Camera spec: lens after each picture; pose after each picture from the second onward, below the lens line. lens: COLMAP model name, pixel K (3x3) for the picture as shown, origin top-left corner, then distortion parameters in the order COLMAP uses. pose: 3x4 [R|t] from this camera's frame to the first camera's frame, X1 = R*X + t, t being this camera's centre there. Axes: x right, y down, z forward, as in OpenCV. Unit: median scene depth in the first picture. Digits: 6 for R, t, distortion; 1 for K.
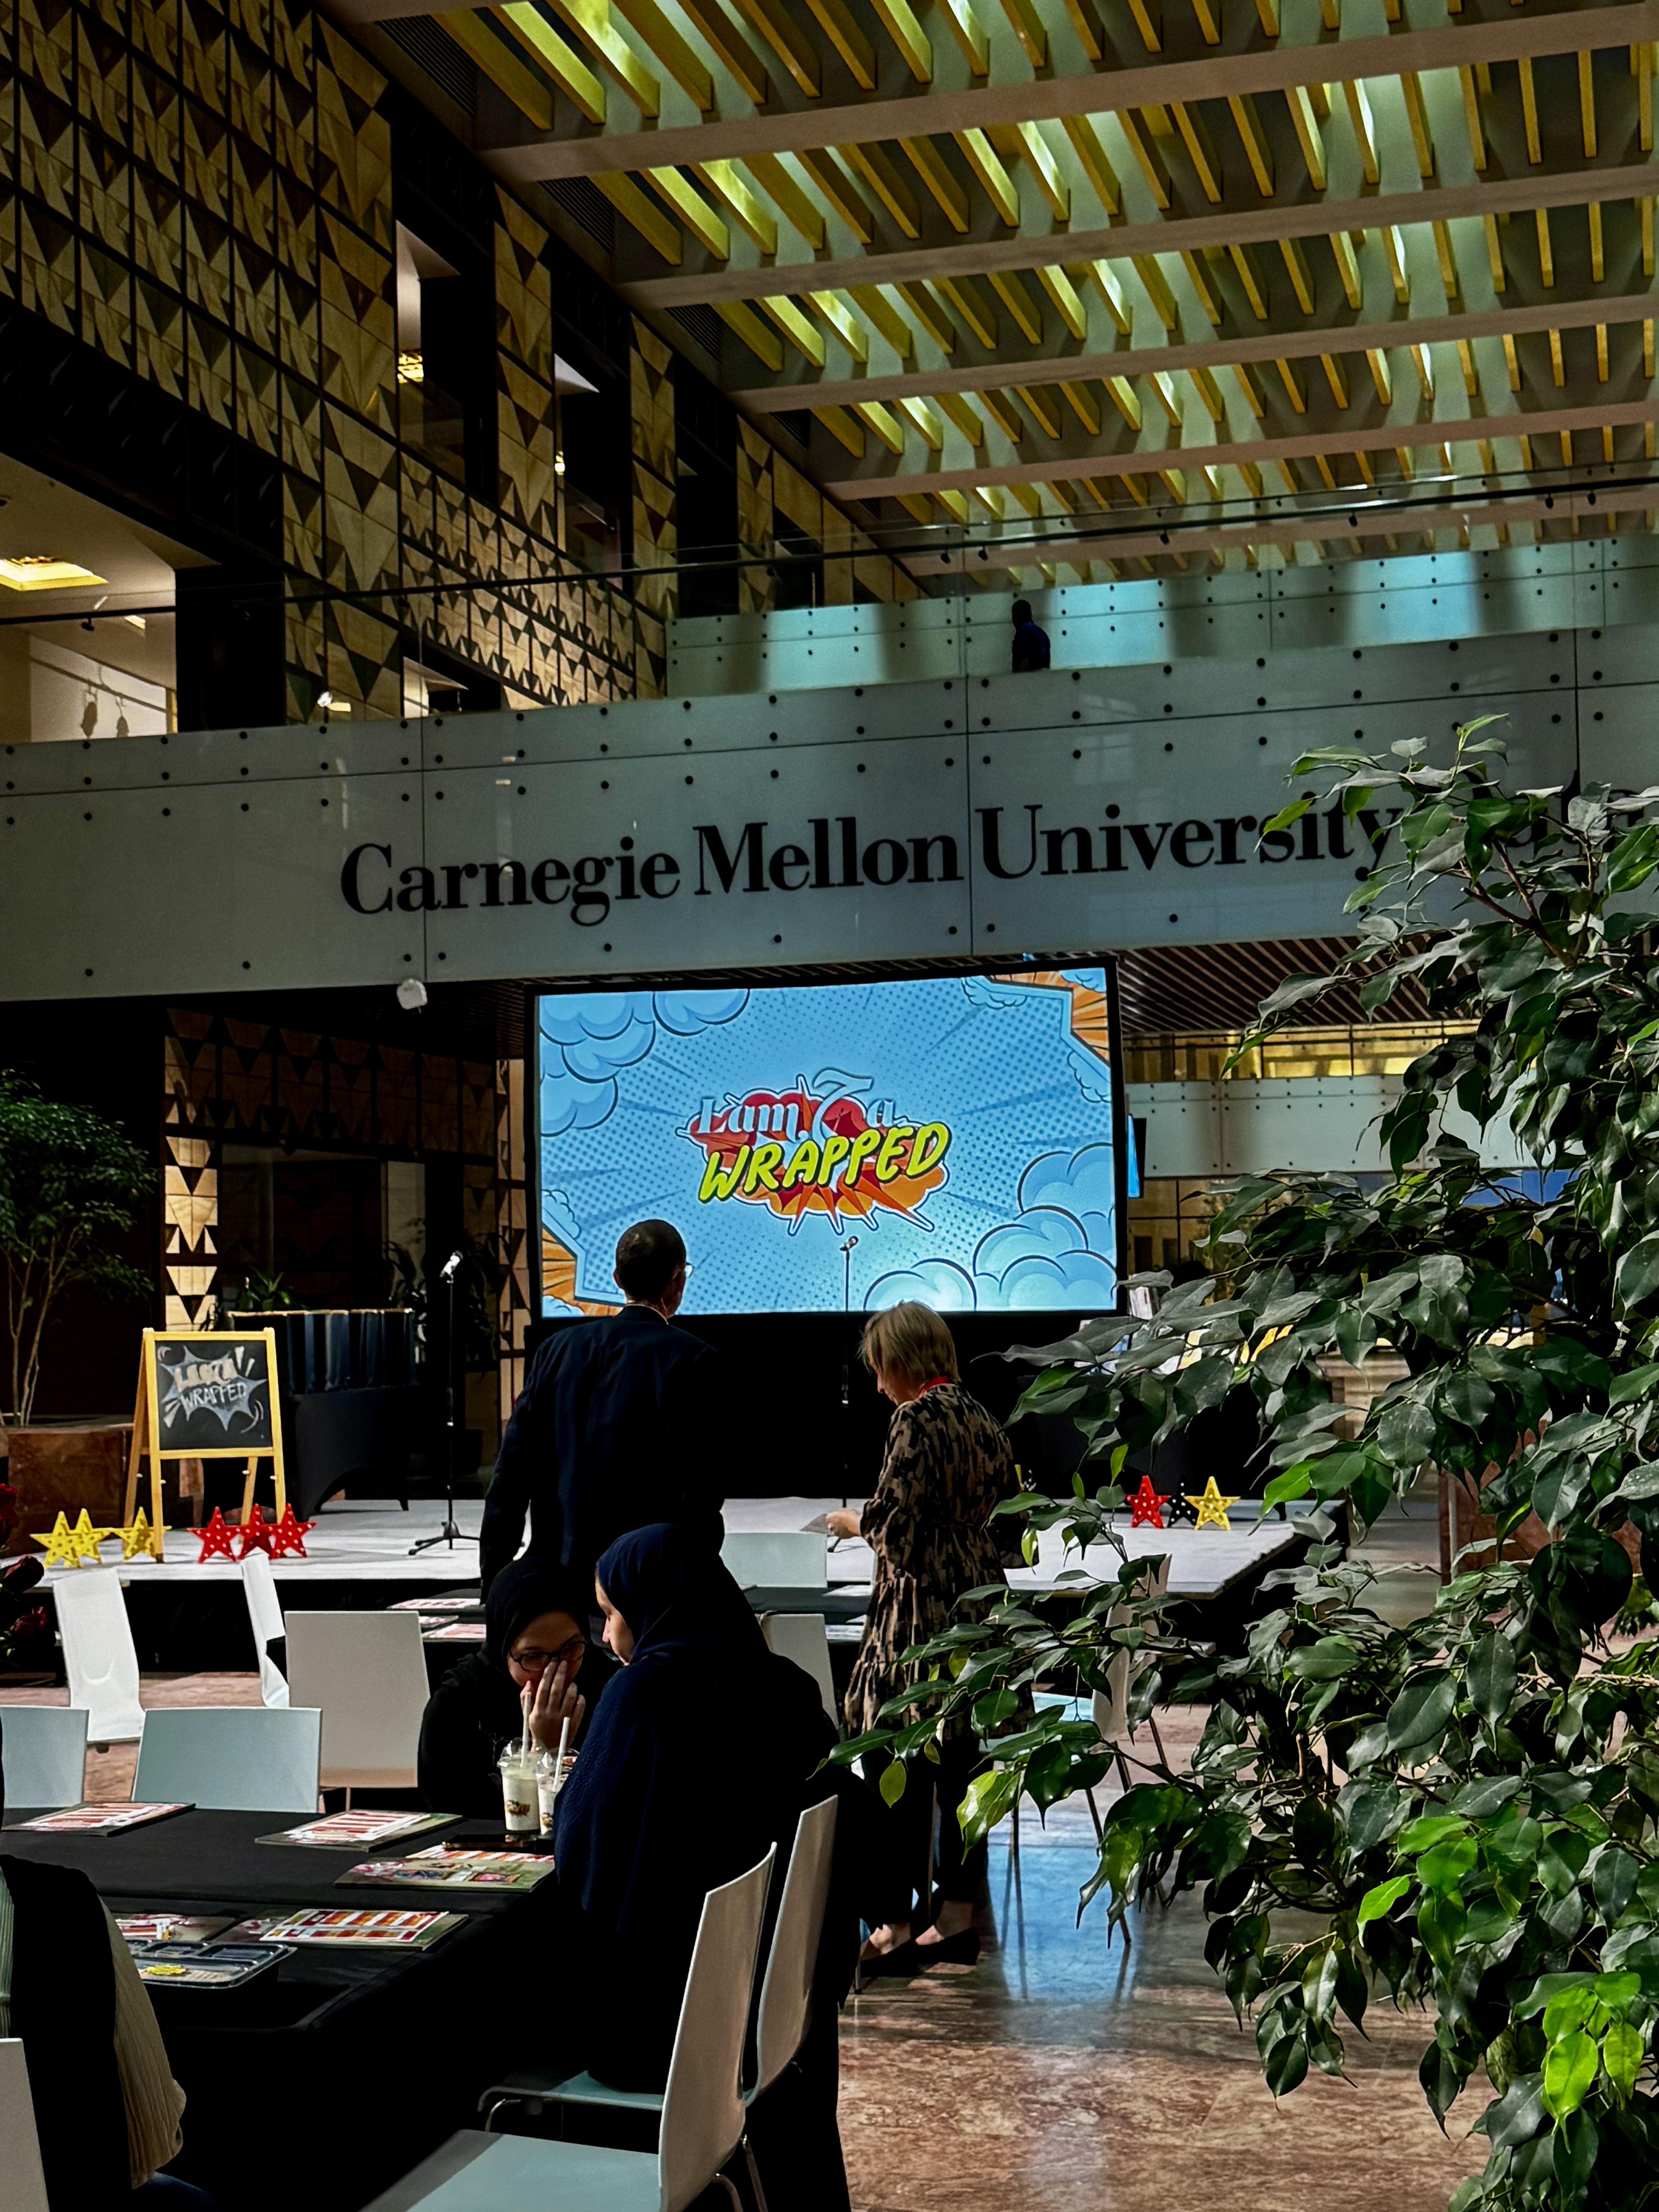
lens RADIAL K [[3257.8, 0, 829.5], [0, 3257.8, 1106.0], [0, 0, 1]] dist [0.273542, -1.434494]
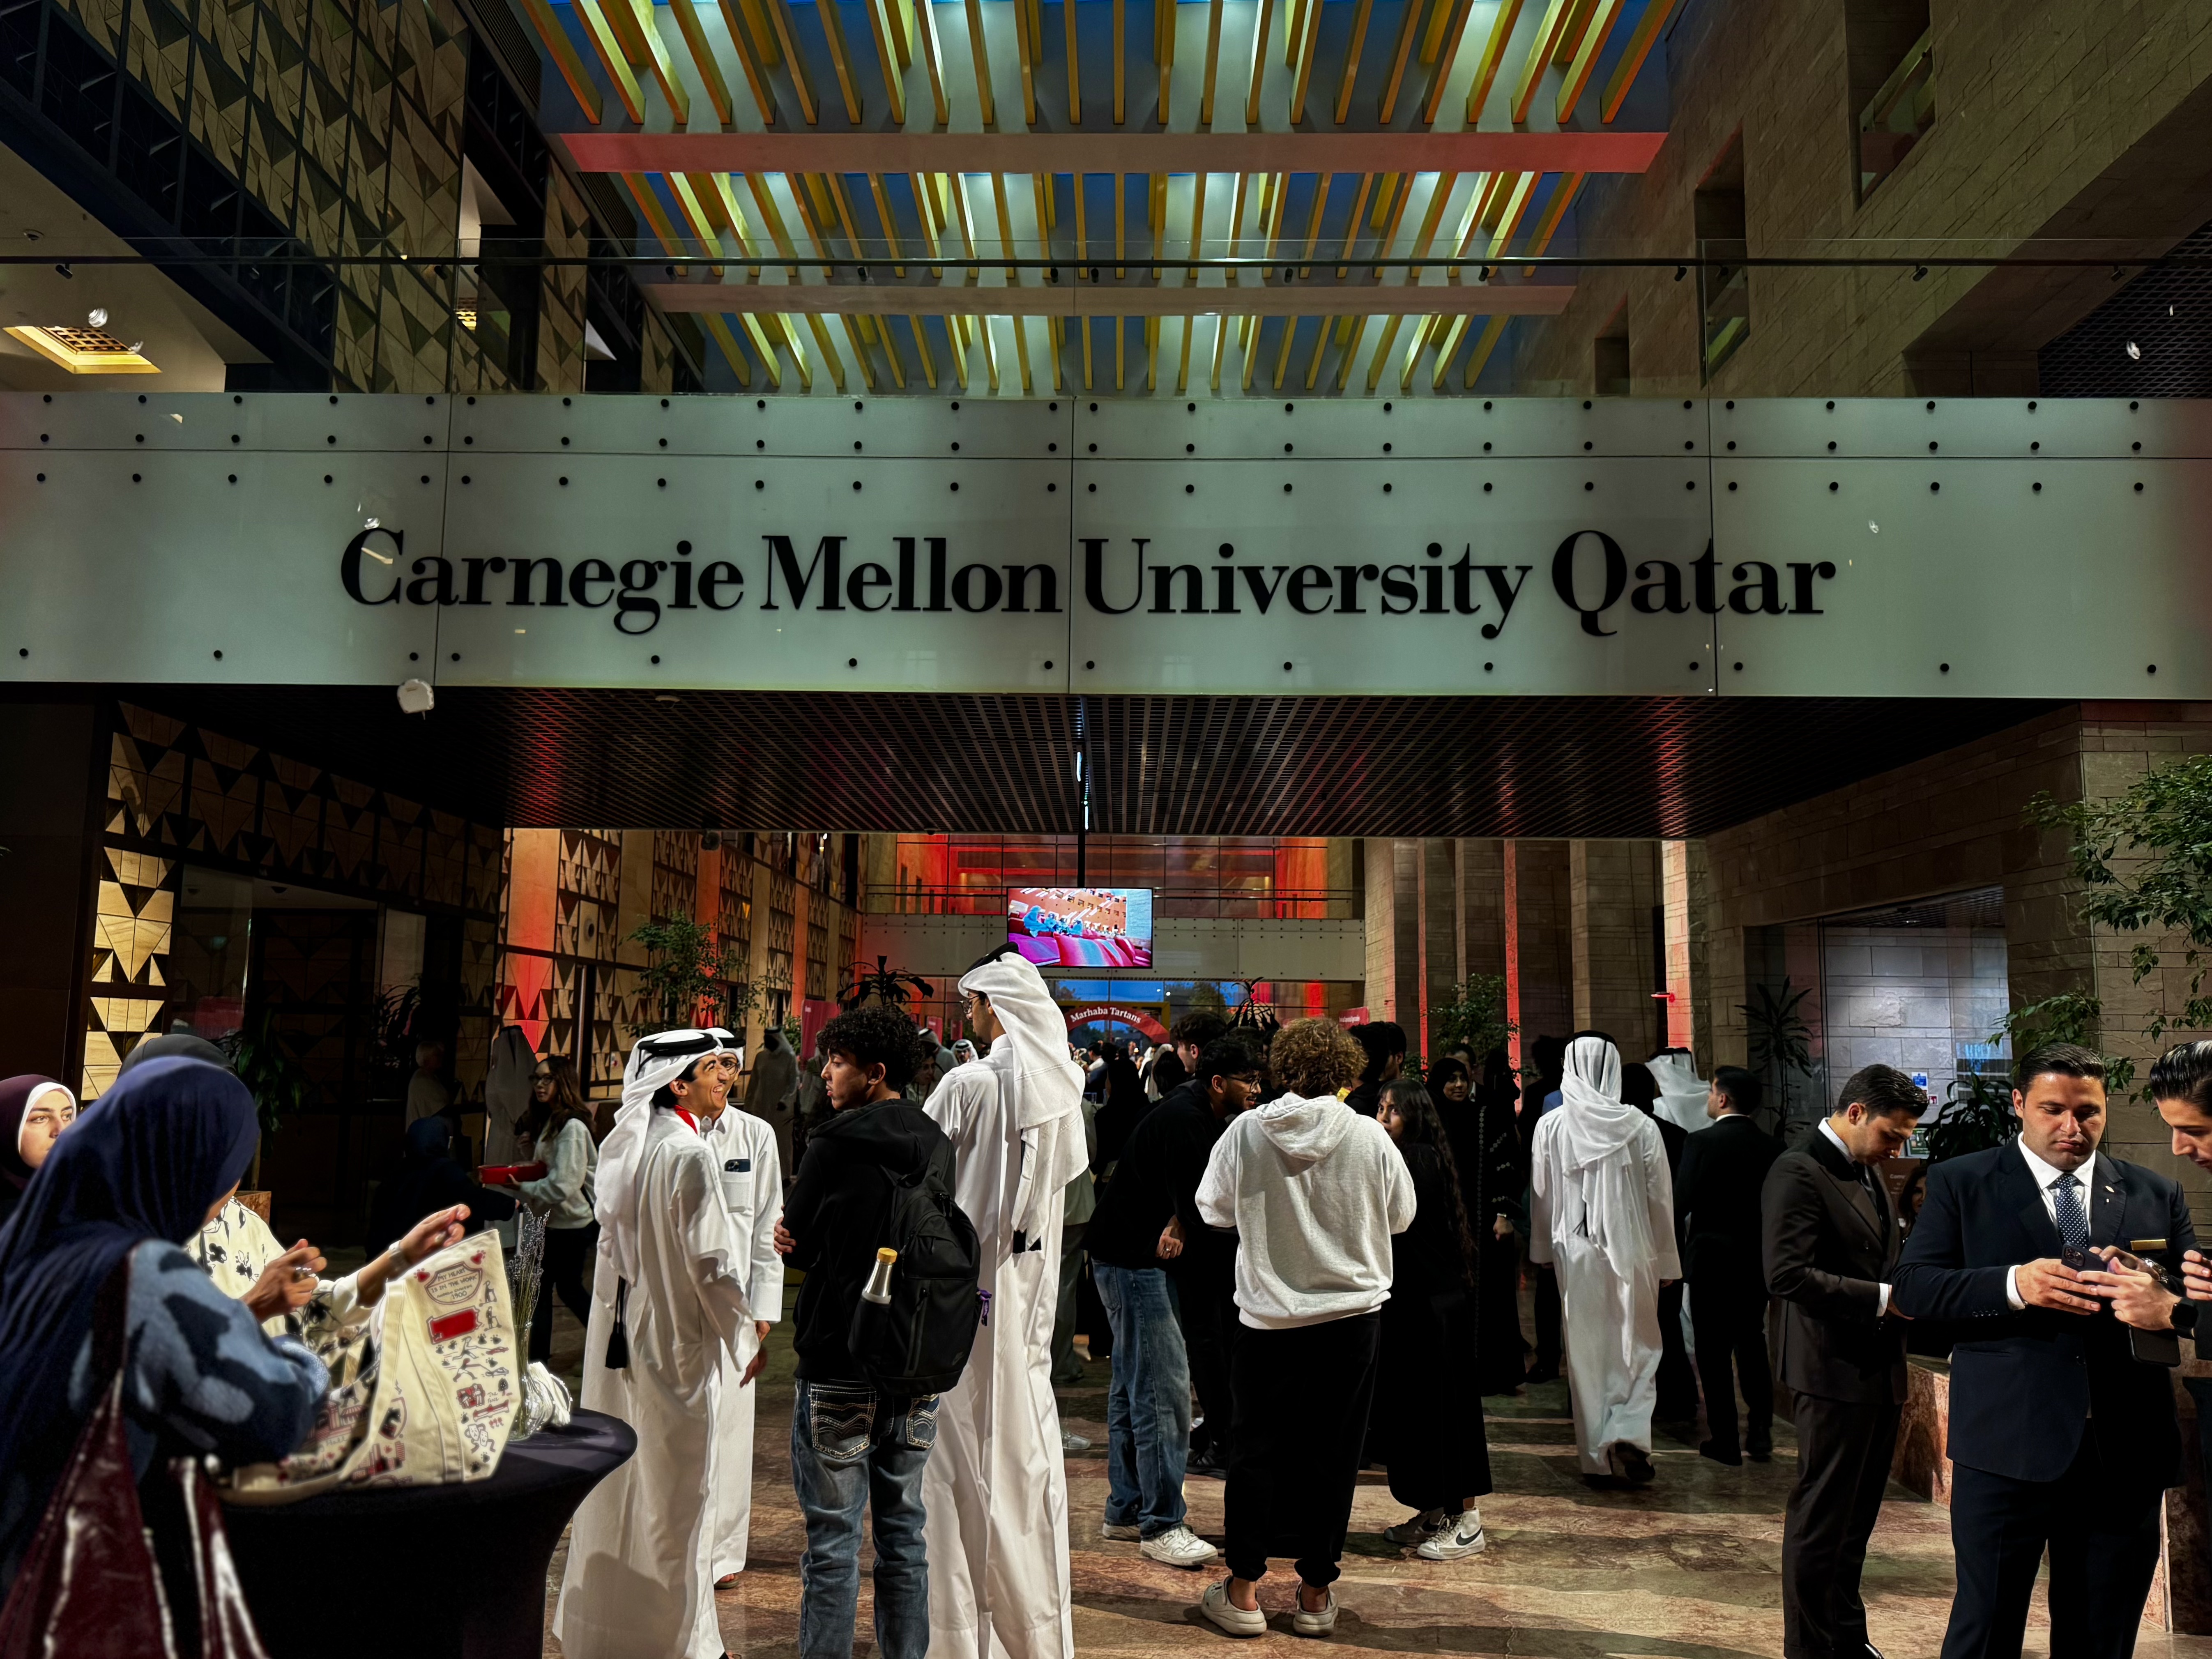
lens RADIAL K [[1723.2, 0, 1106.0], [0, 1723.2, 829.5], [0, 0, 1]] dist [0.195089, -0.370809]
pose [[0.971240, 0.062426, 0.229772, -0.054296], [-0.047647, 0.996456, -0.069323, 0.025245], [-0.233285, 0.056381, 0.970773, 0.501708]]
